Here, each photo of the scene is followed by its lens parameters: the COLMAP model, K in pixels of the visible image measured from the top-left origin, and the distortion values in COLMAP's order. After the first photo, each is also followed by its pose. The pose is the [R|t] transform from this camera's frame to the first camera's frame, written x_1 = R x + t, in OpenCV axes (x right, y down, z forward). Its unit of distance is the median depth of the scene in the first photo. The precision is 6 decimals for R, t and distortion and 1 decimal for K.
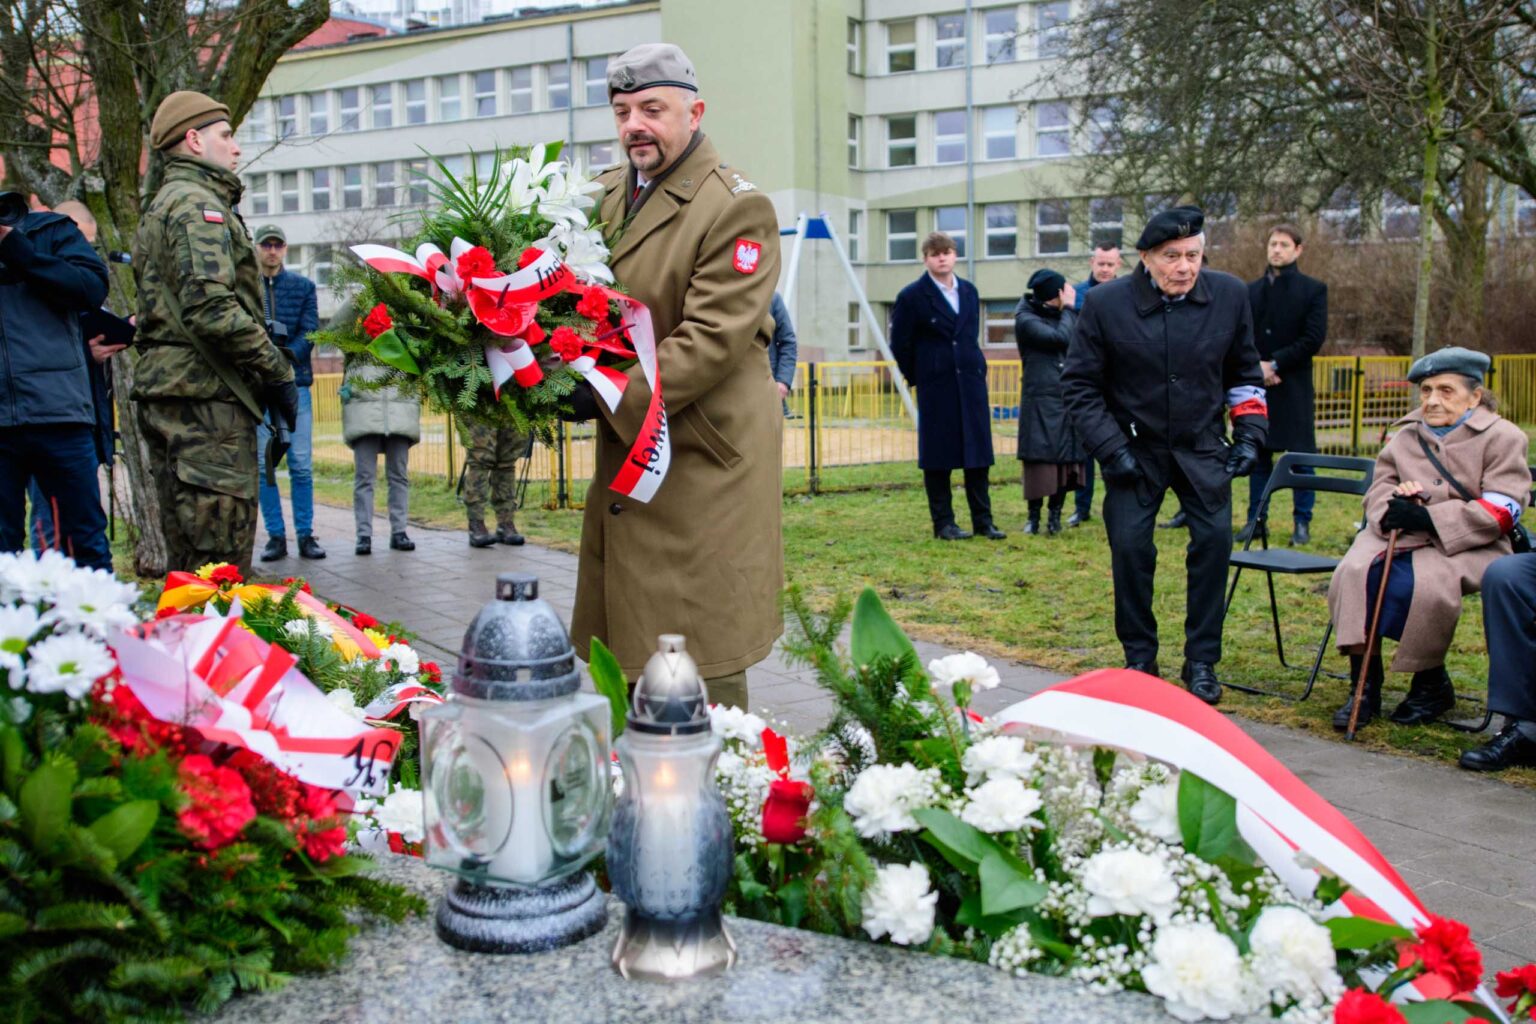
lens RADIAL K [[1597.8, 0, 766.9], [0, 1597.8, 508.3], [0, 0, 1]] dist [0.005321, 0.000000]
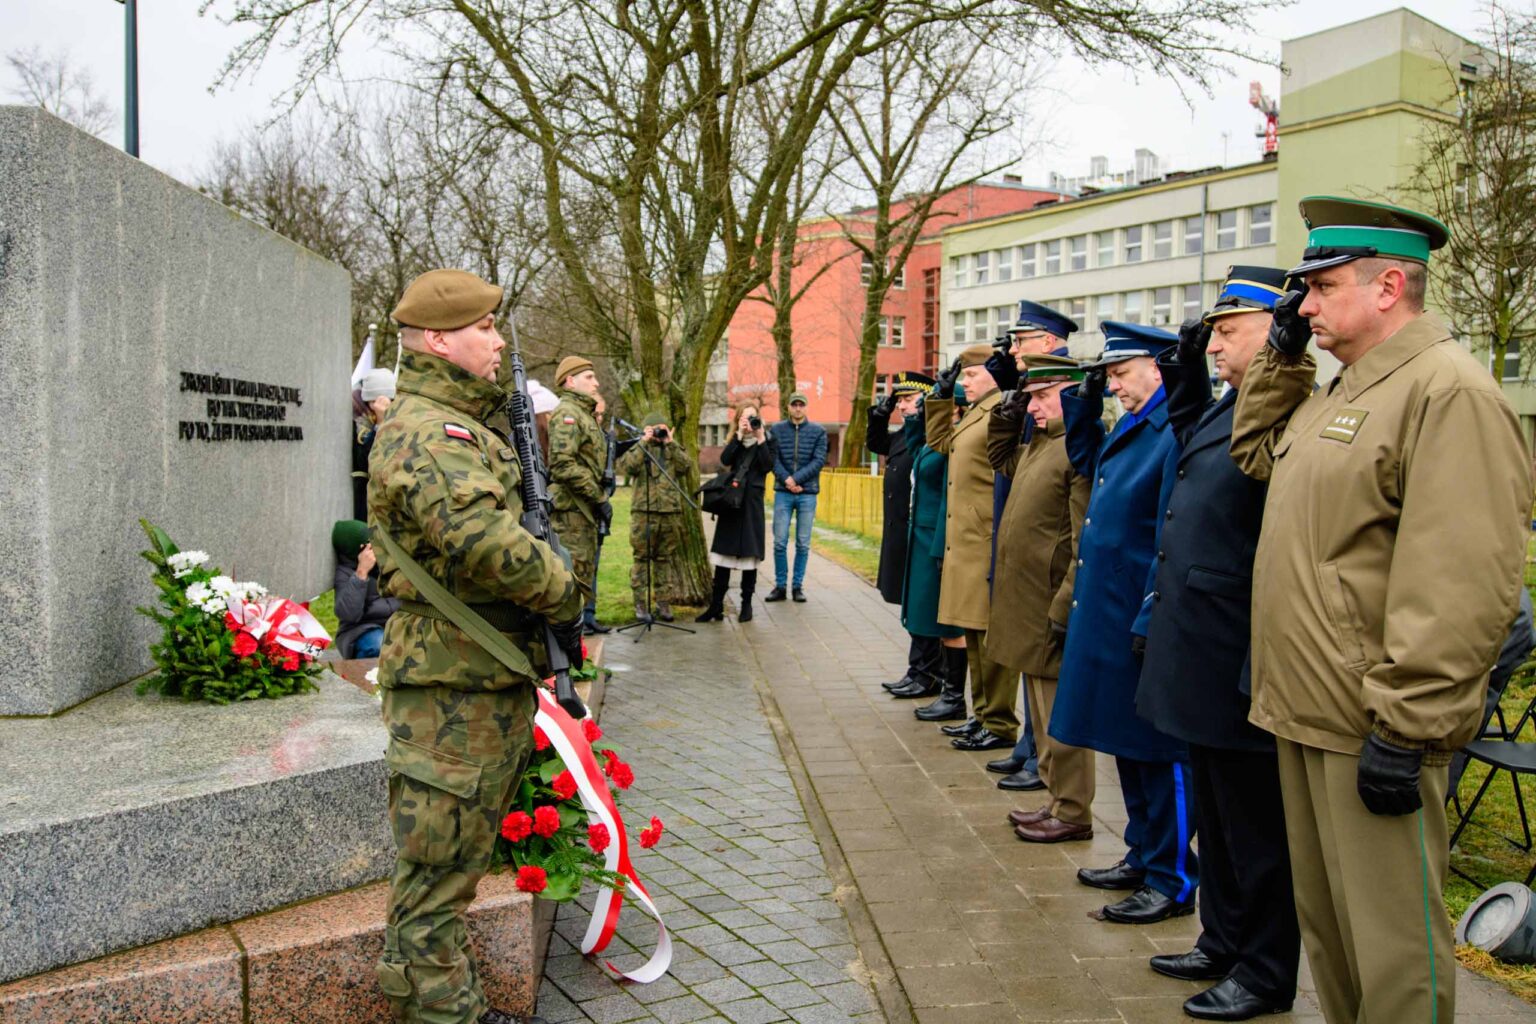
lens RADIAL K [[1368.3, 0, 772.8], [0, 1368.3, 502.0], [0, 0, 1]] dist [-0.030230, 0.018016]
pose [[0.878799, 0.042794, -0.475269, 0.657718], [-0.067141, 0.997152, -0.034362, -0.036635], [0.472445, 0.062107, 0.879169, -0.360702]]
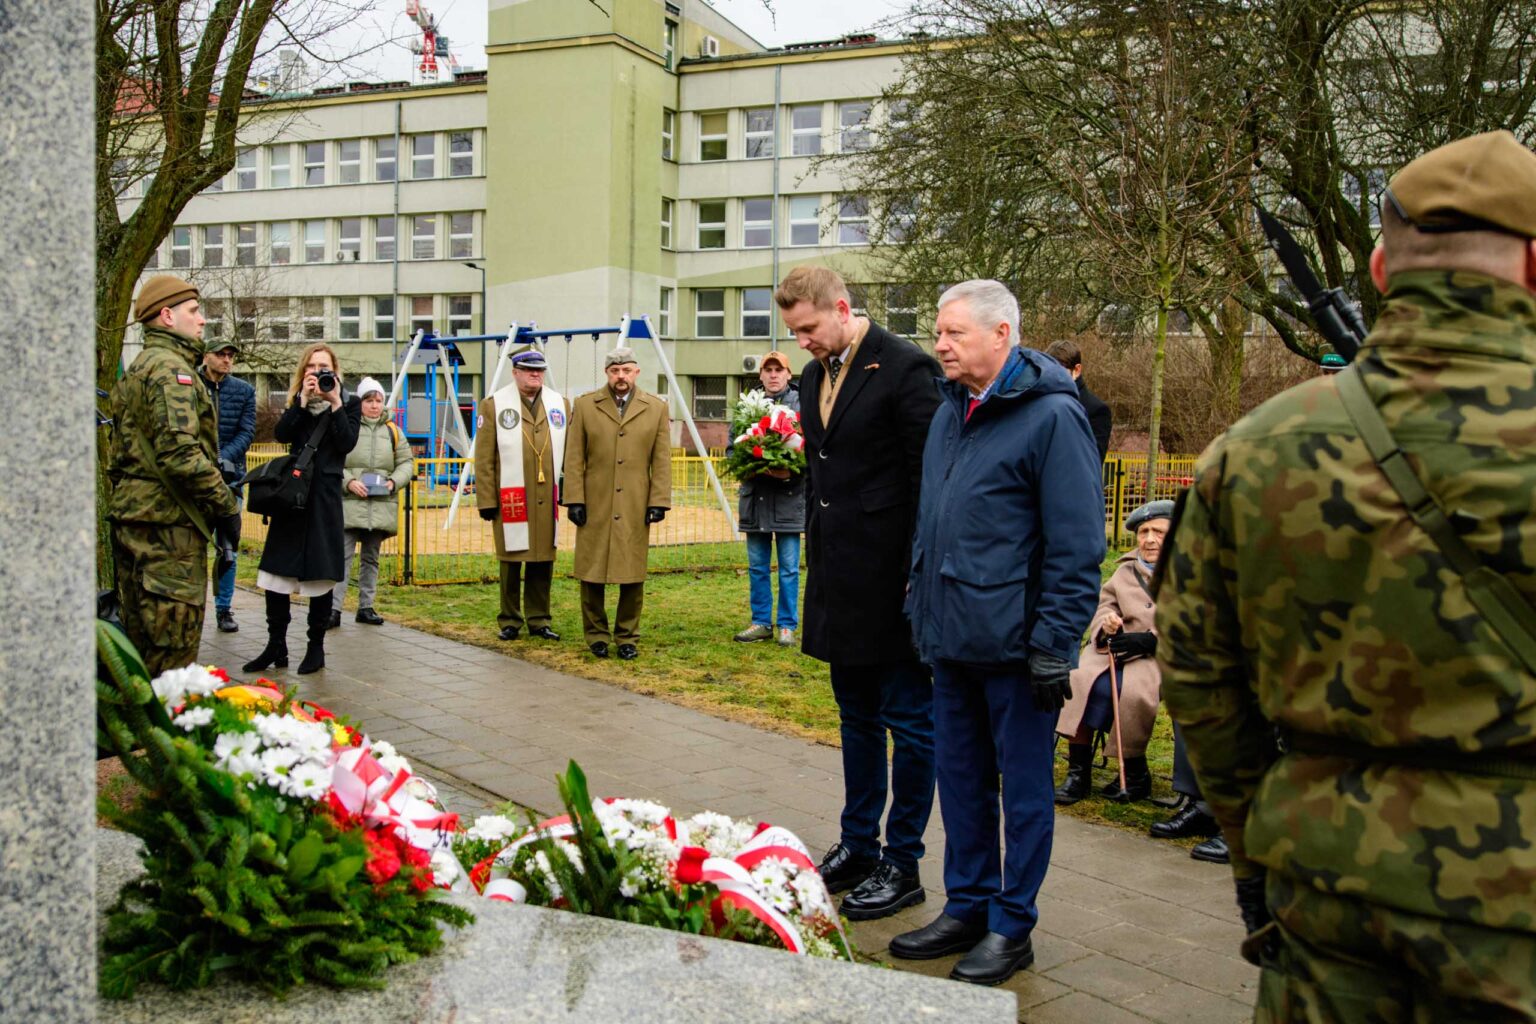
lens RADIAL K [[1587.5, 0, 684.9], [0, 1587.5, 450.1], [0, 0, 1]] dist [0.004112, 0.000000]
pose [[0.996925, 0.028643, 0.072937, -0.041649], [-0.023512, 0.997252, -0.070258, -0.045938], [-0.074749, 0.068327, 0.994859, -0.246559]]
